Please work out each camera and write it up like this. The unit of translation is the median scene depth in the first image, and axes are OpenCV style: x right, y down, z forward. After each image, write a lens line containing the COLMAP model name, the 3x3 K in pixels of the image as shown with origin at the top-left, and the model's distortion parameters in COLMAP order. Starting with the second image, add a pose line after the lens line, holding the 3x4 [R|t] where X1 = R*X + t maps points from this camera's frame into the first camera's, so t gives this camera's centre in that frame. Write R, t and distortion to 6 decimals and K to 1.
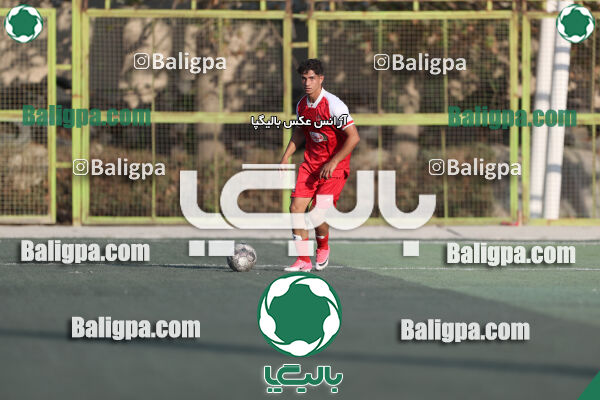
lens RADIAL K [[4329.3, 0, 301.3], [0, 4329.3, 197.5], [0, 0, 1]] dist [0.511008, 0.000000]
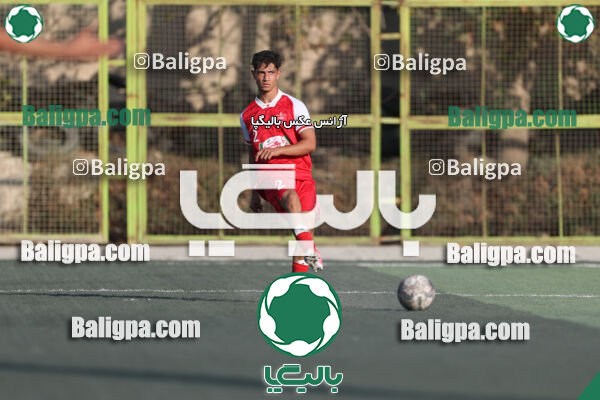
lens RADIAL K [[4329.3, 0, 299.0], [0, 4329.3, 201.3], [0, 0, 1]] dist [0.511008, 0.000000]
pose [[0.999920, -0.000550, -0.012636, -0.007589], [0.000506, 0.999994, -0.003506, 0.000669], [0.012638, 0.003499, 0.999914, 0.136397]]
